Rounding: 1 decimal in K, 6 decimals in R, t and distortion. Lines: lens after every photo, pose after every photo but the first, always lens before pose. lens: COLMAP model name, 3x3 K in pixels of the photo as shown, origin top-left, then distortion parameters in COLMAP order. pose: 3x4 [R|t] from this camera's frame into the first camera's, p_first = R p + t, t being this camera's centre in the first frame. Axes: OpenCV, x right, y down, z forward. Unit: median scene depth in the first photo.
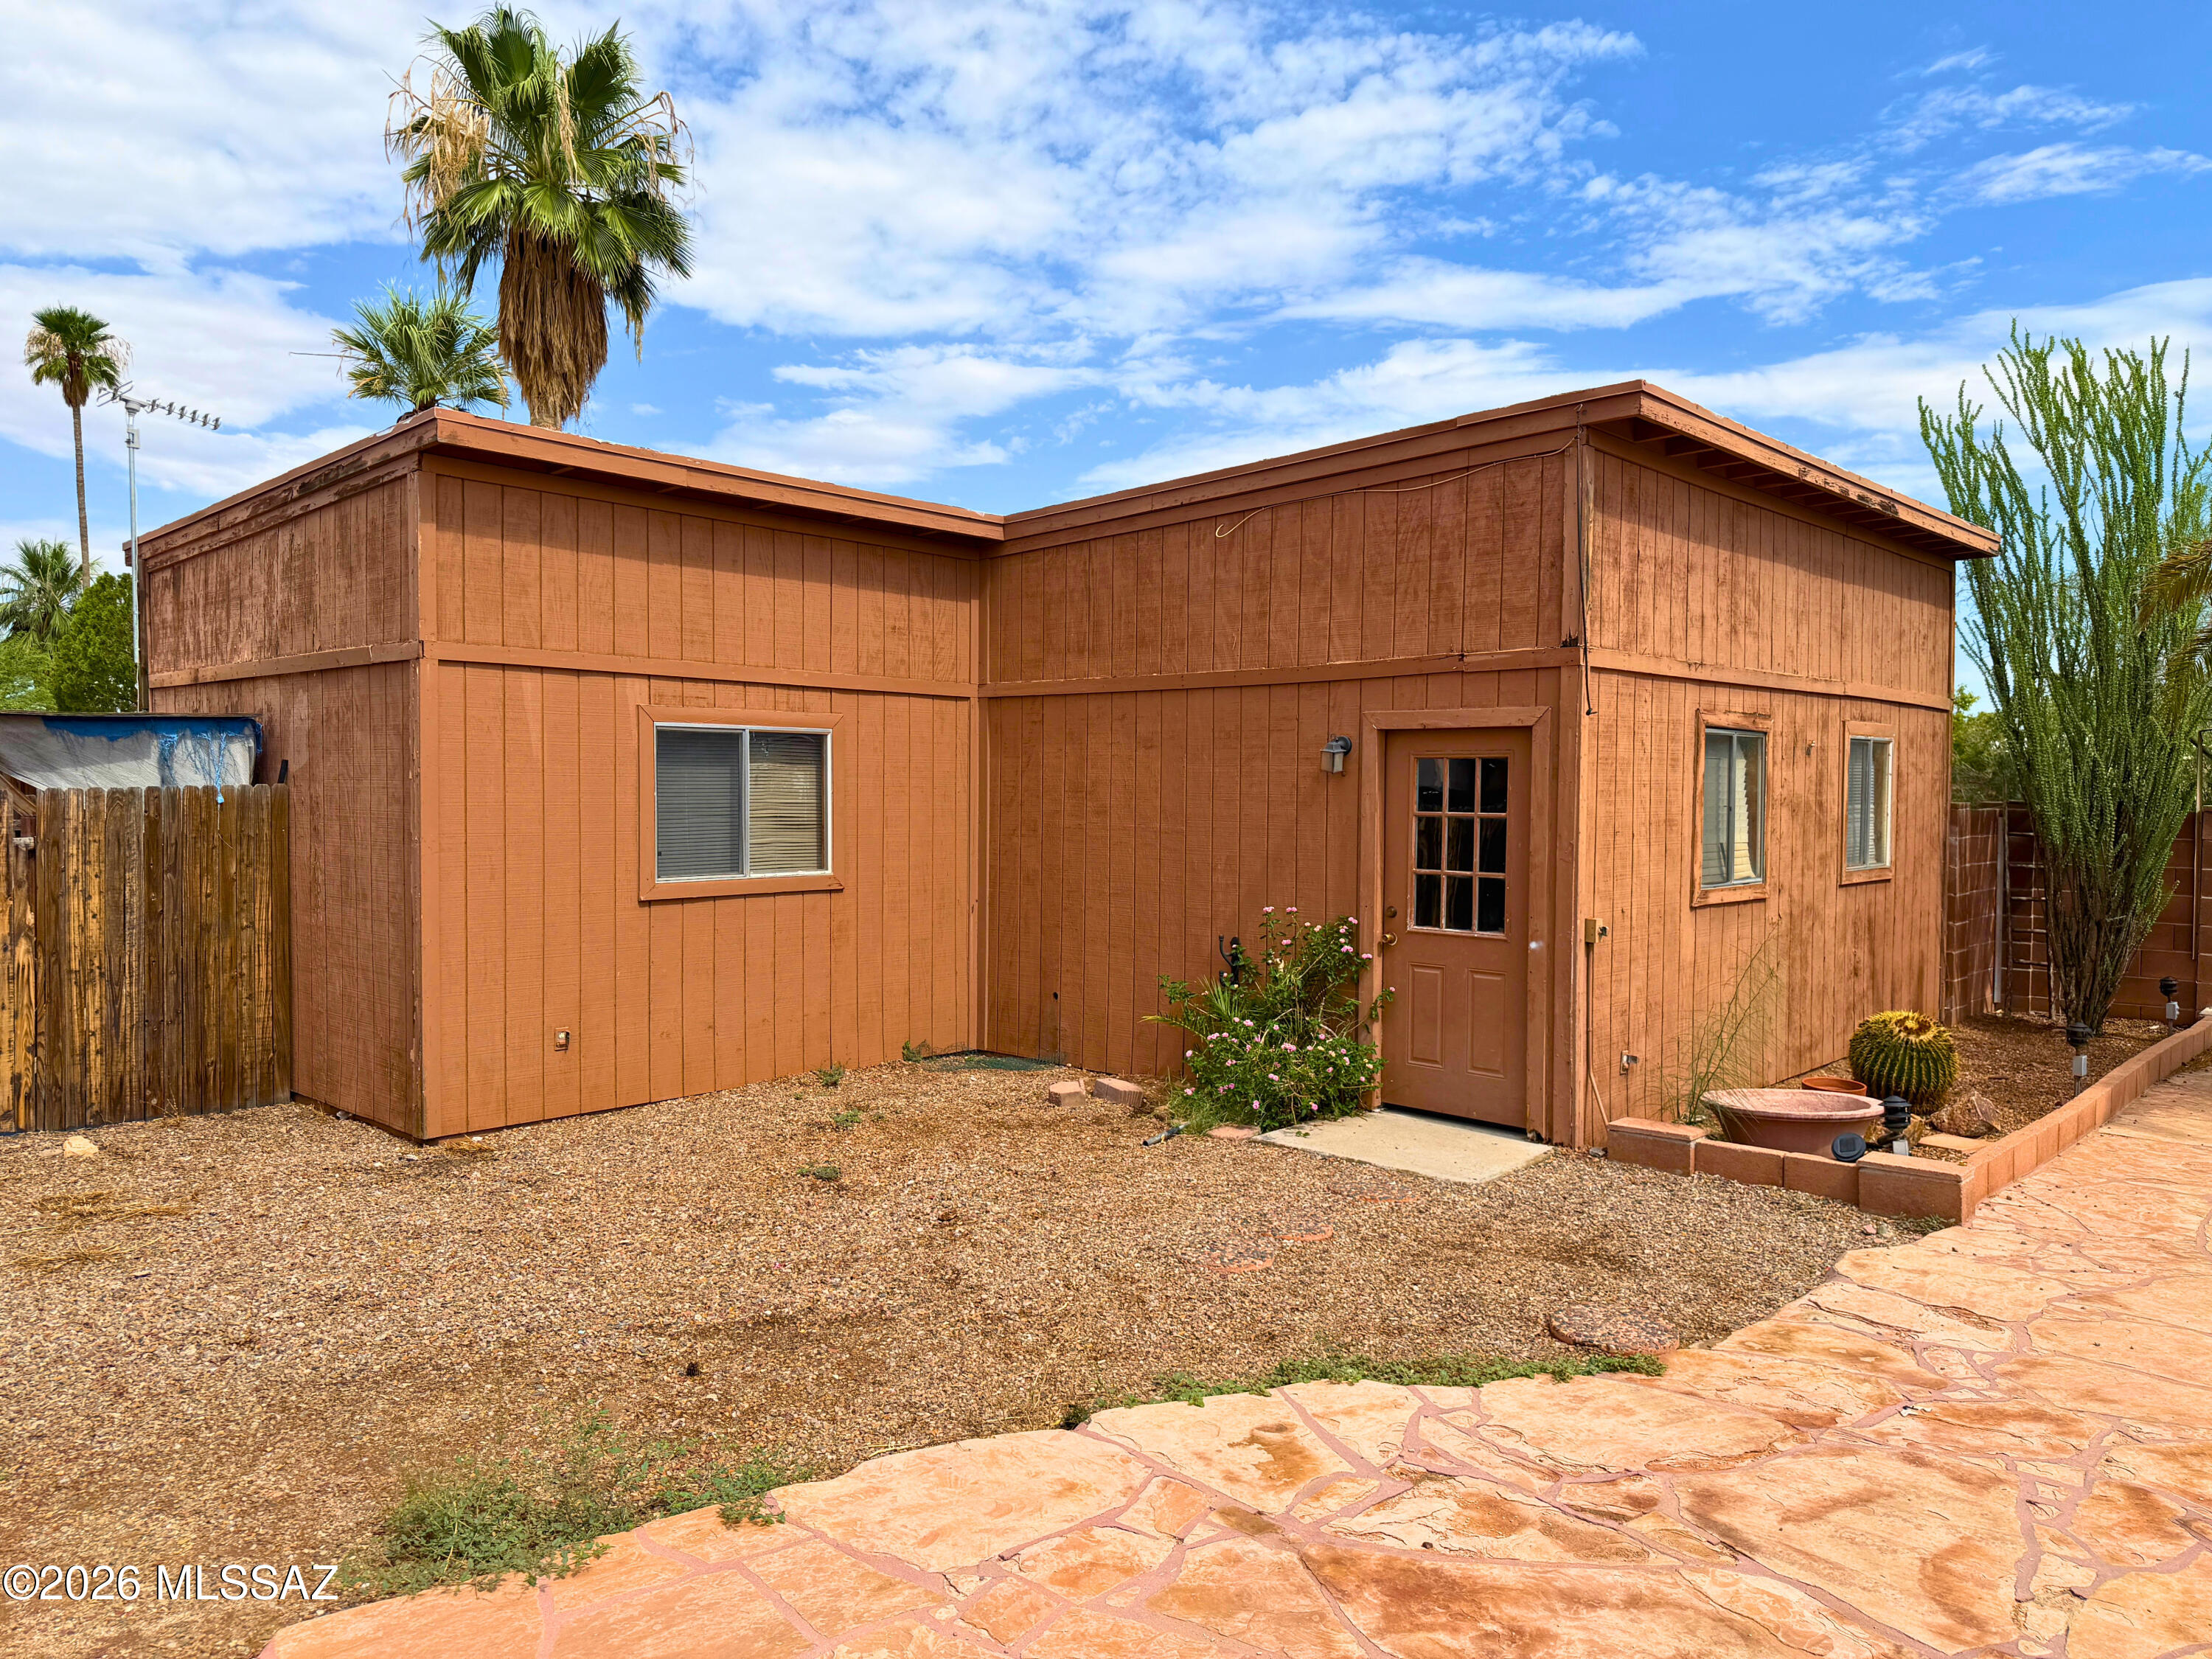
lens RADIAL K [[1564.9, 0, 1106.0], [0, 1564.9, 829.5], [0, 0, 1]] dist [-0.000475, -0.000800]
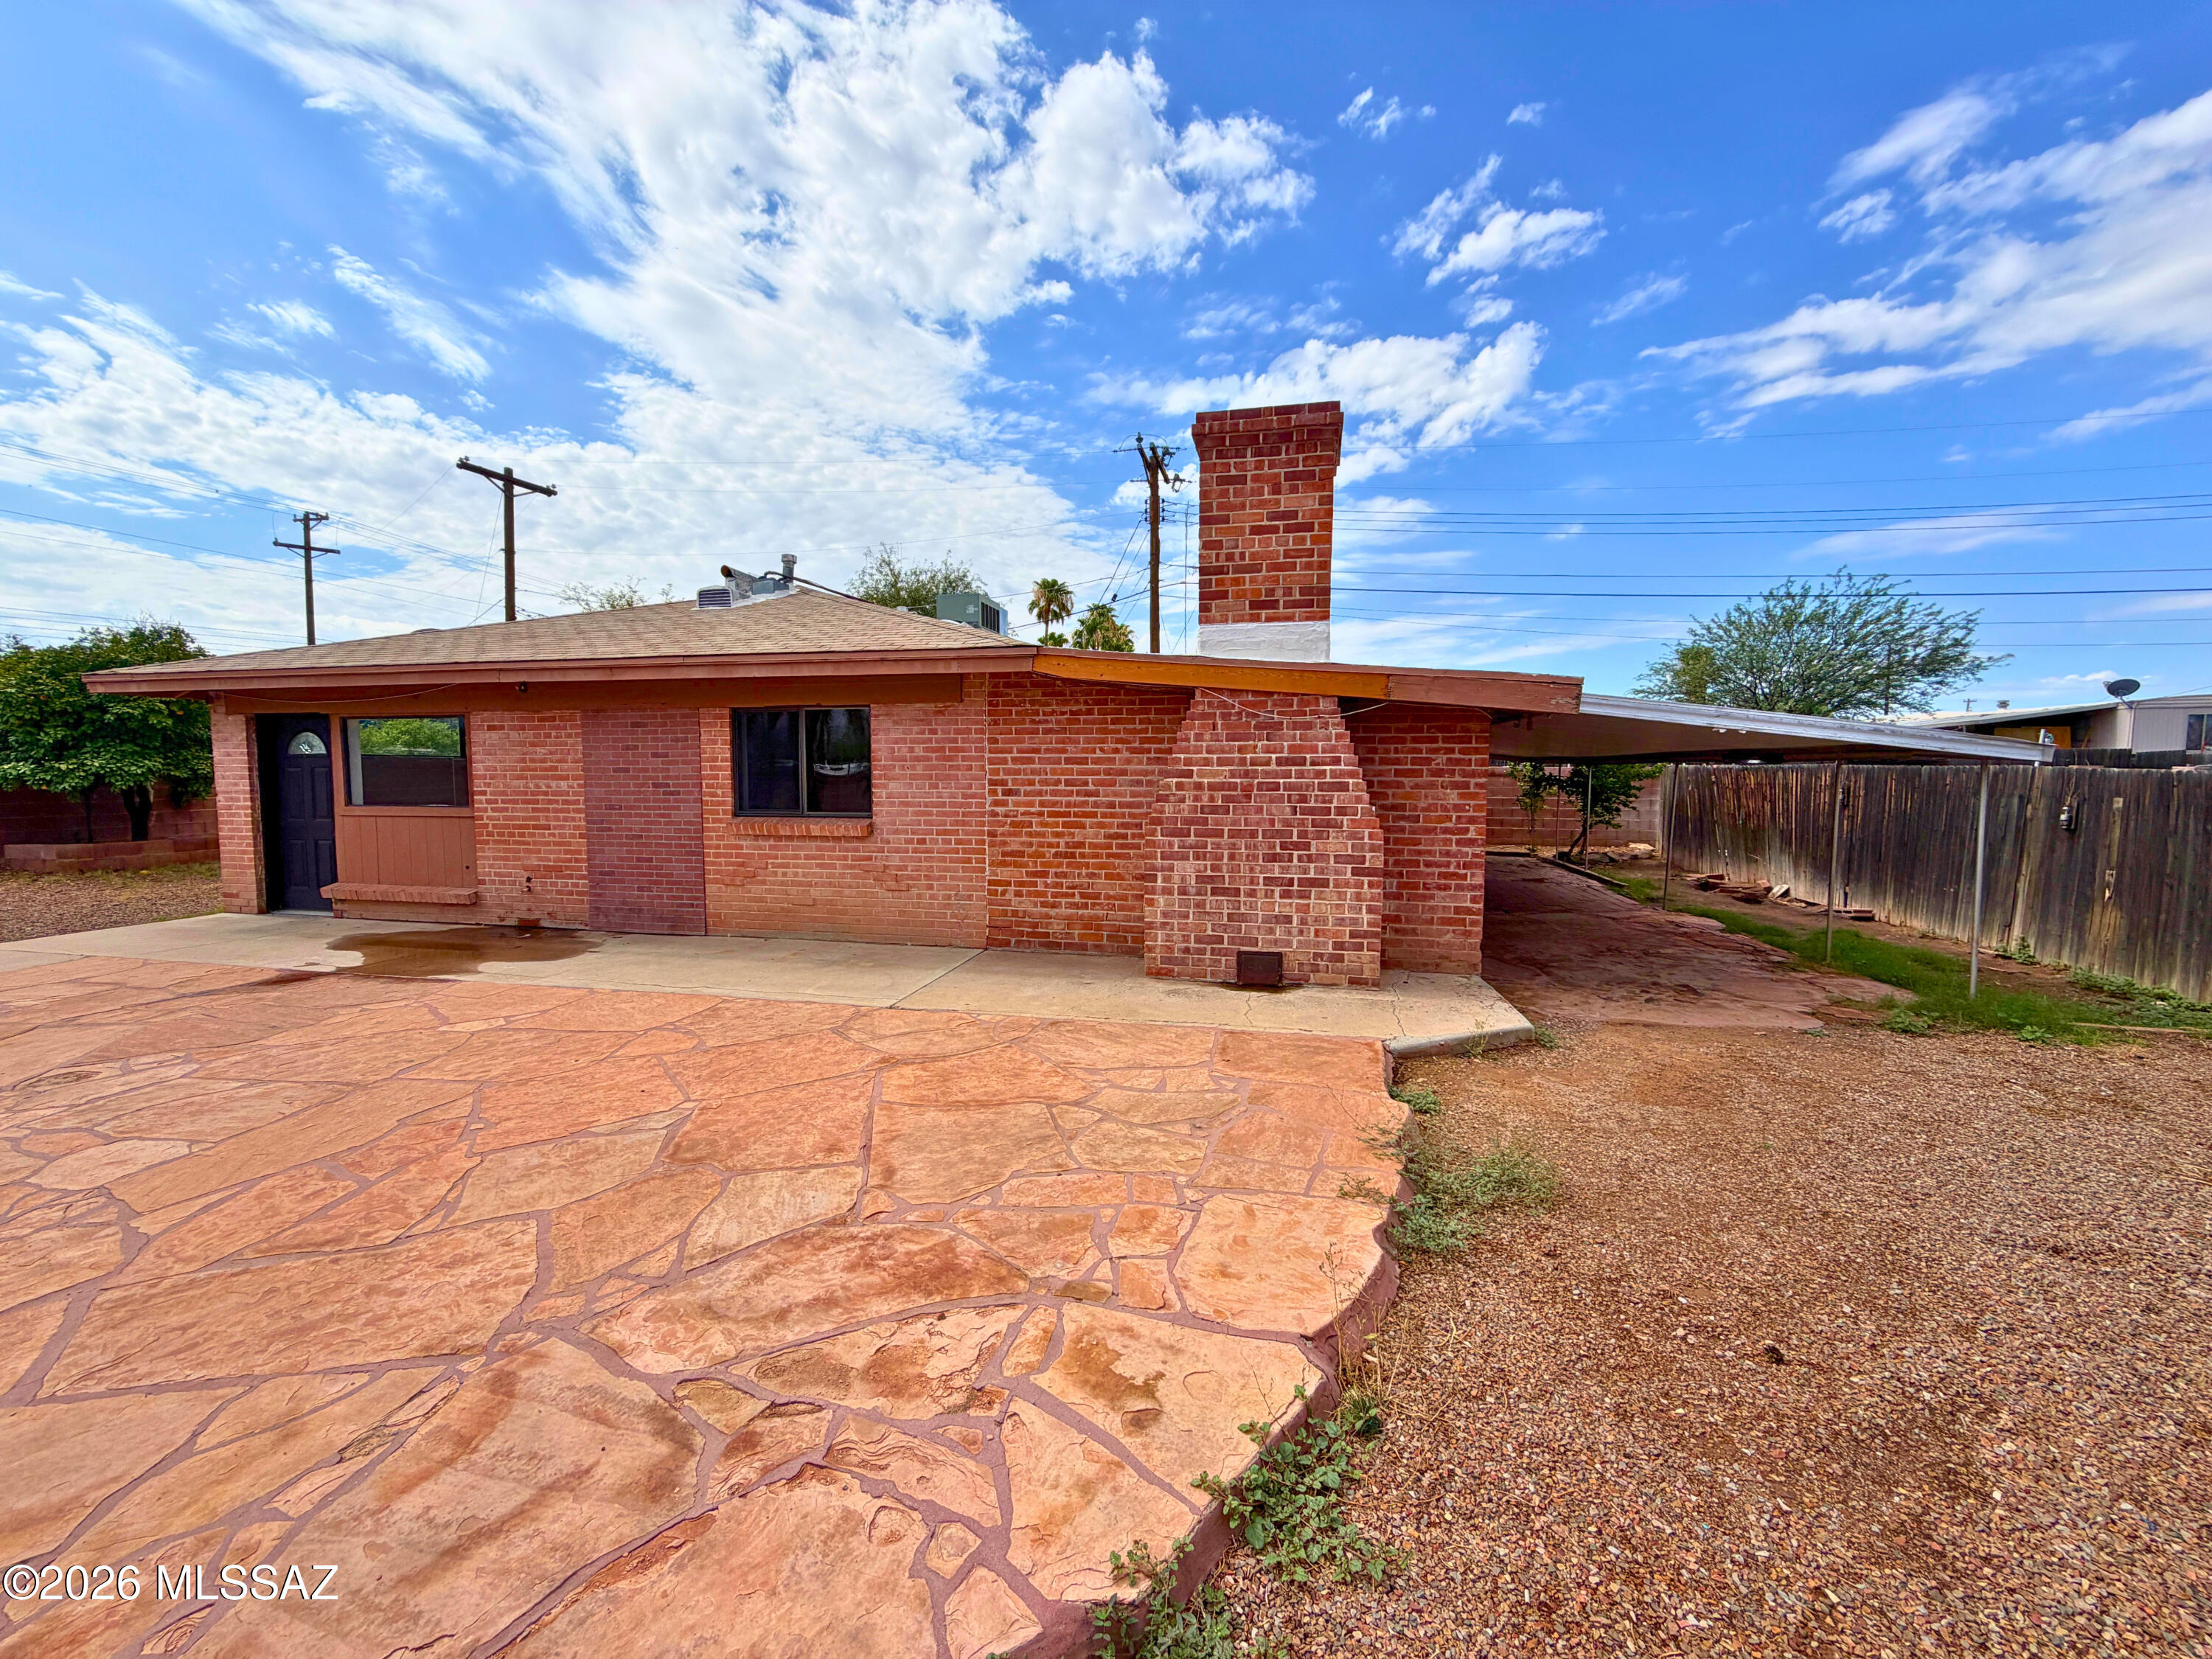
lens RADIAL K [[883.0, 0, 1099.1], [0, 883.0, 825.7], [0, 0, 1]] dist [0.001357, -0.000411]
pose [[-0.866191, 0.025818, -0.499045, 0.423864], [-0.024761, 0.995220, 0.094466, -0.003223], [0.499098, 0.094182, -0.861412, 1.578031]]
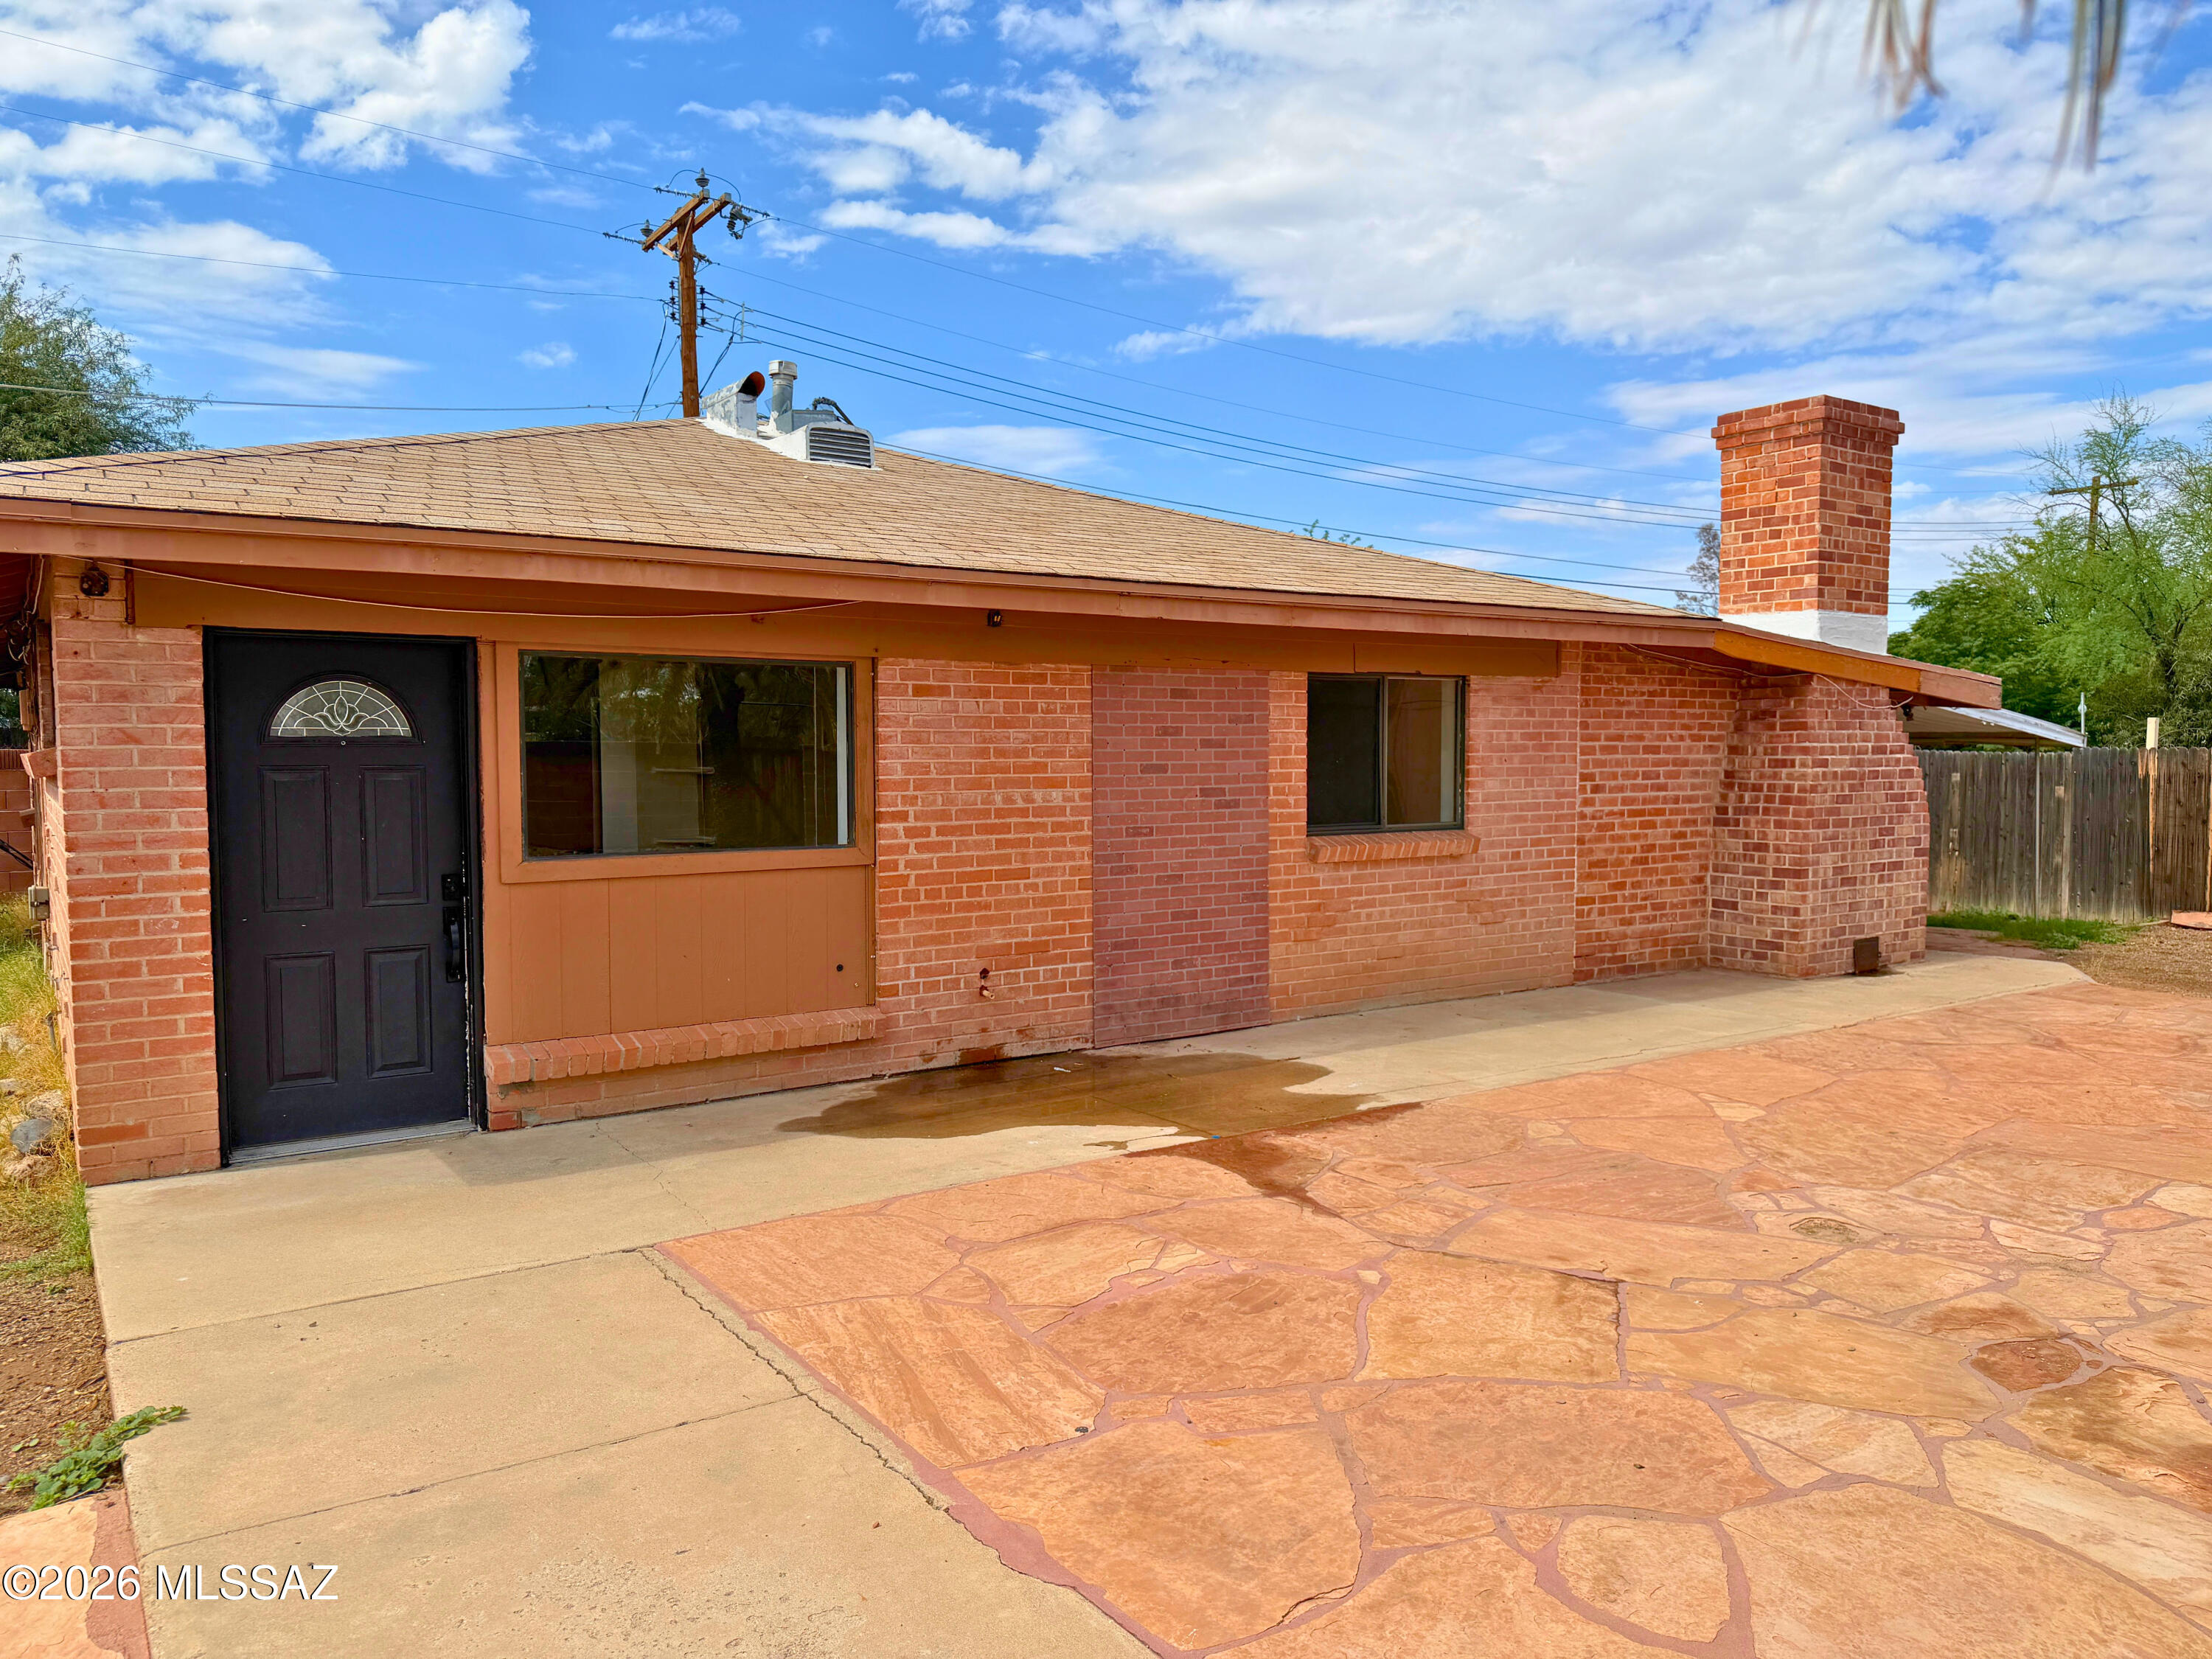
lens RADIAL K [[1540.7, 0, 1106.0], [0, 1540.7, 829.5], [0, 0, 1]] dist [0.117935, -0.181877]
pose [[-0.226742, 0.047109, -0.972815, 2.580986], [-0.035432, 0.997769, 0.056575, 0.059009], [0.973310, 0.047297, -0.224567, -0.451237]]
